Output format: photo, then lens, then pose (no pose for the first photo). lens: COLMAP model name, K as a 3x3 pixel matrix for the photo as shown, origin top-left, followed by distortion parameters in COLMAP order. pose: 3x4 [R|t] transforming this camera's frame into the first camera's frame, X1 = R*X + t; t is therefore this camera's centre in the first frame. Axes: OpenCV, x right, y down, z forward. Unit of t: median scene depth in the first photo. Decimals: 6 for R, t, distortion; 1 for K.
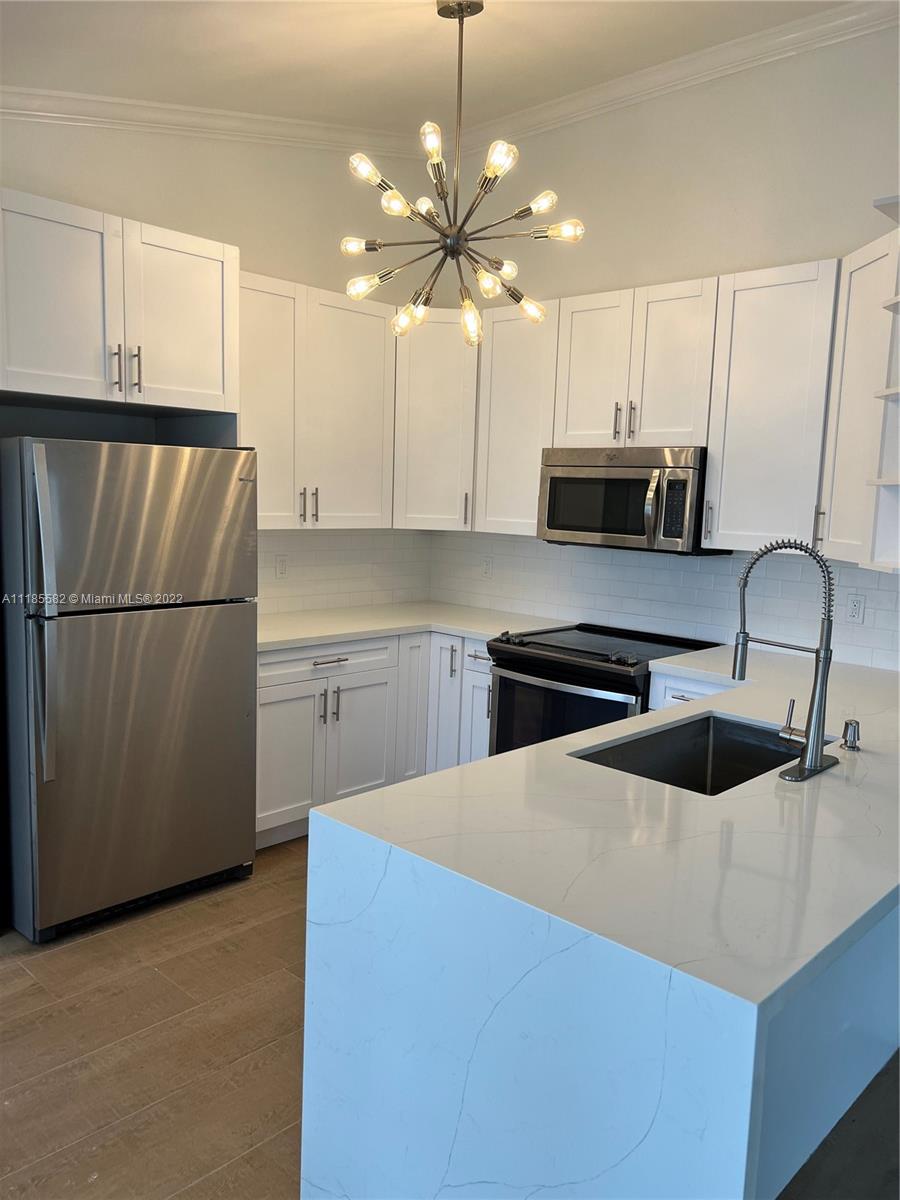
lens RADIAL K [[910.2, 0, 451.6], [0, 910.2, 603.6], [0, 0, 1]] dist [0.056407, -0.054064]
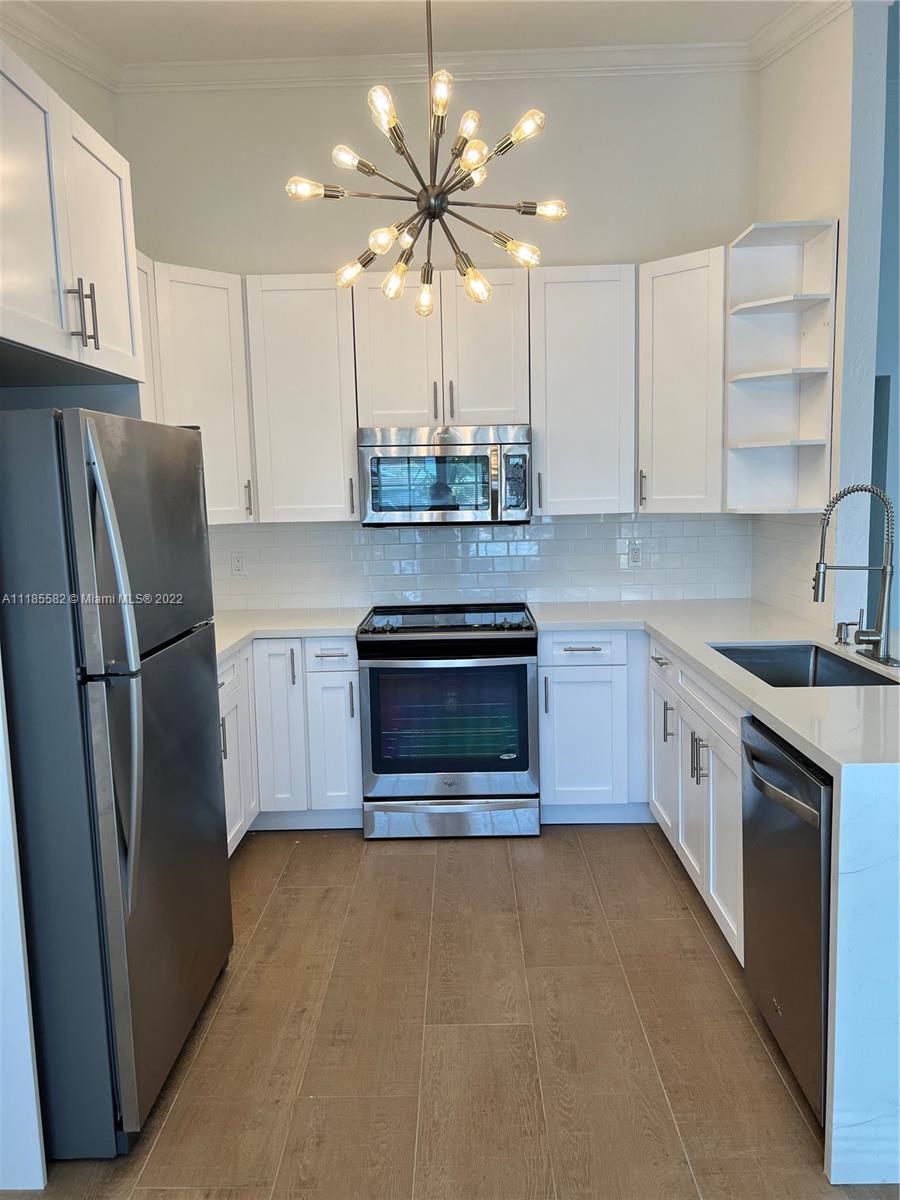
lens RADIAL K [[910.2, 0, 448.7], [0, 910.2, 599.5], [0, 0, 1]] dist [0.056407, -0.054064]
pose [[0.734497, -0.136216, 0.664801, -0.612583], [0.135848, 0.989331, 0.052622, -0.036801], [-0.664876, 0.051661, 0.745165, 0.284736]]
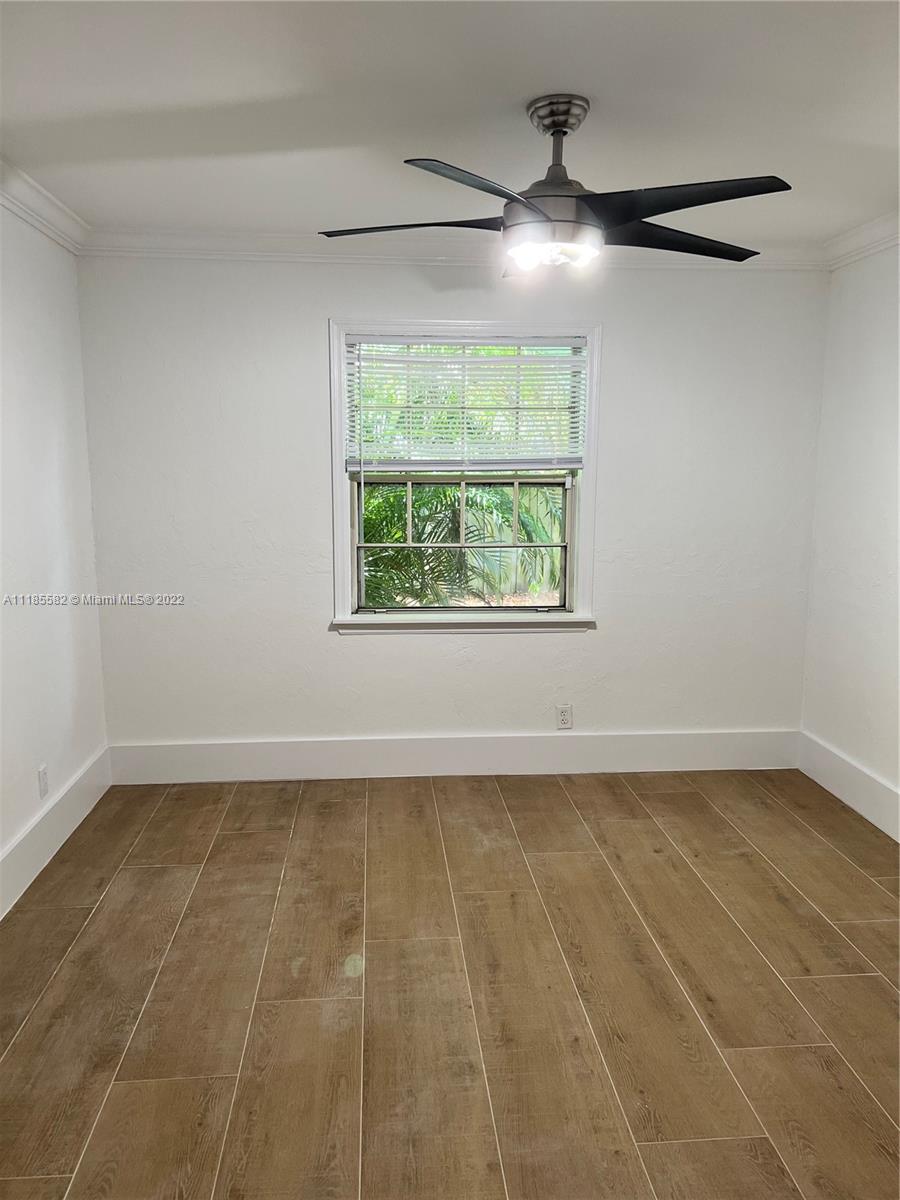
lens RADIAL K [[910.2, 0, 452.9], [0, 910.2, 600.3], [0, 0, 1]] dist [0.056407, -0.054064]
pose [[-0.670292, 0.080751, -0.737691, 0.717535], [-0.118019, 0.969811, 0.213396, -0.136434], [0.732653, 0.230099, -0.640526, 1.376026]]
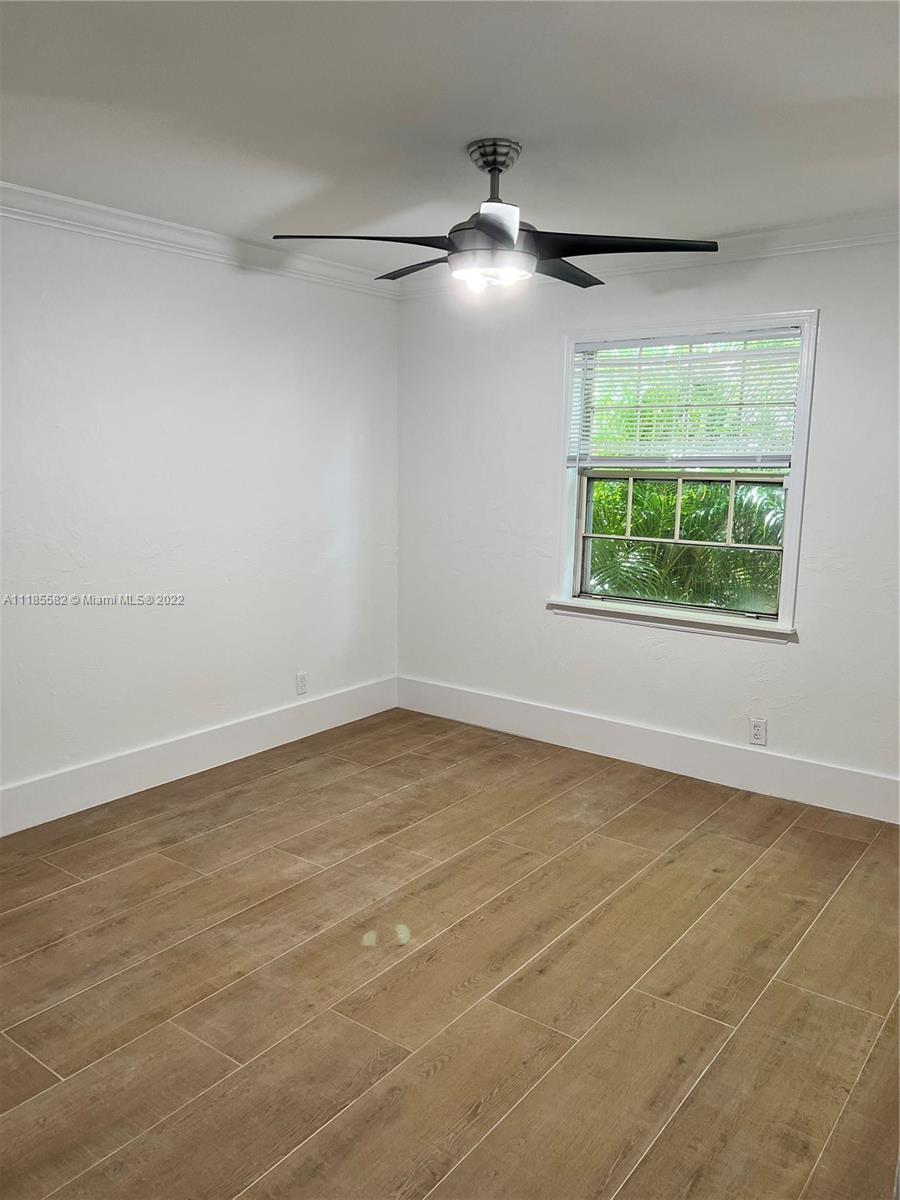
lens RADIAL K [[910.2, 0, 440.9], [0, 910.2, 595.2], [0, 0, 1]] dist [0.056407, -0.054064]
pose [[-0.993974, -0.025958, -0.106503, 0.209860], [-0.054562, 0.959815, 0.275278, -0.208052], [0.095077, 0.279430, -0.955447, 1.790847]]
